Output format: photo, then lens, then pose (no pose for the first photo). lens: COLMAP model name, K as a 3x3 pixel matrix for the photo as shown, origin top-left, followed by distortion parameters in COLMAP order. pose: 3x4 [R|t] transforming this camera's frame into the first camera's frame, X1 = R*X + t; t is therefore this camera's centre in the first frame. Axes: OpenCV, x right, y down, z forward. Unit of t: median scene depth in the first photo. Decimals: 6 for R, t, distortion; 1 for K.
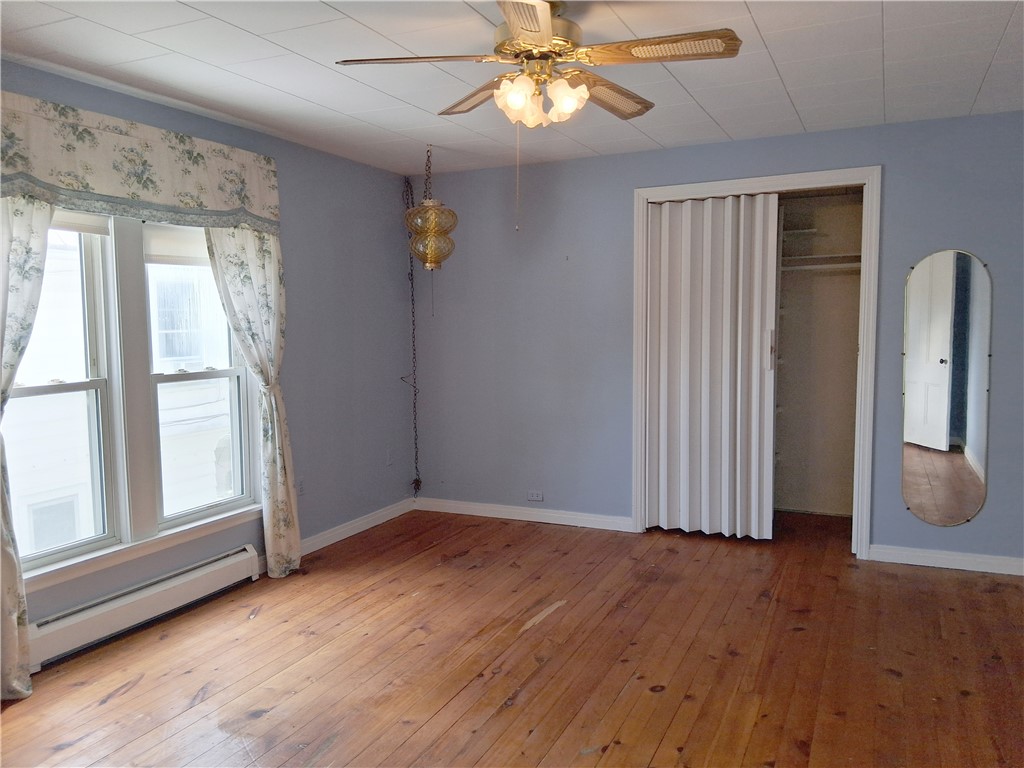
lens RADIAL K [[773.3, 0, 515.6], [0, 773.3, 379.9], [0, 0, 1]] dist [0.045950, -0.048353]
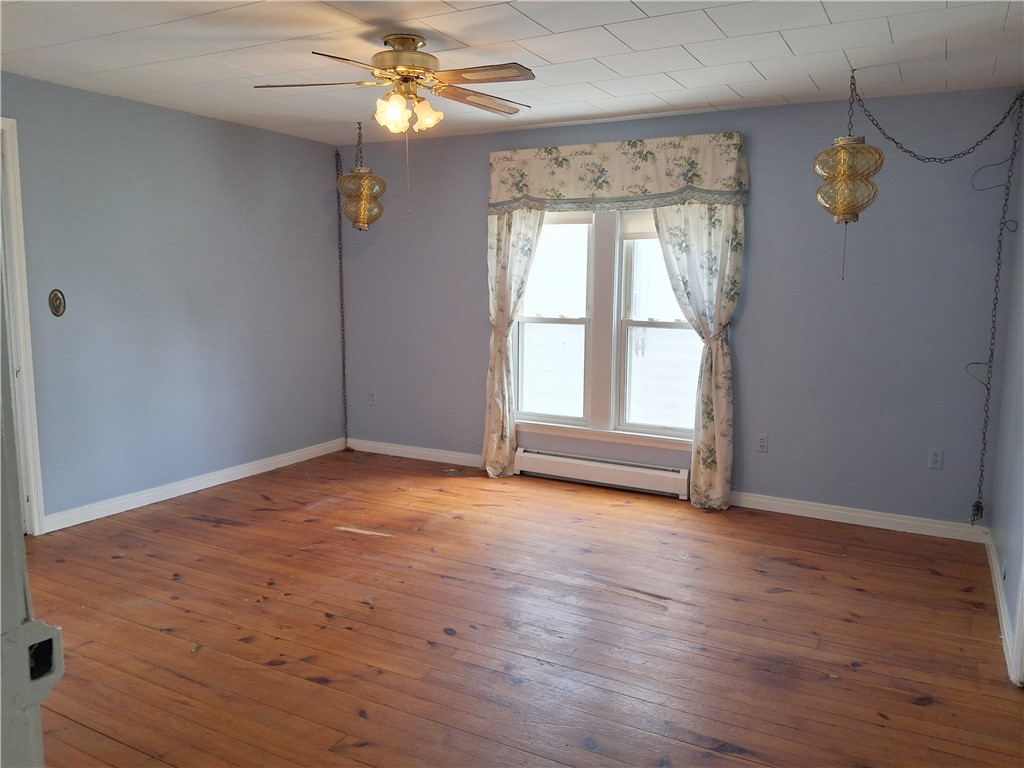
lens RADIAL K [[773.3, 0, 514.9], [0, 773.3, 386.1], [0, 0, 1]] dist [0.045950, -0.048353]
pose [[-0.054507, 0.156589, -0.986159, 0.915038], [-0.087414, 0.983087, 0.160932, -0.093440], [0.994680, 0.094976, -0.039897, 0.849129]]
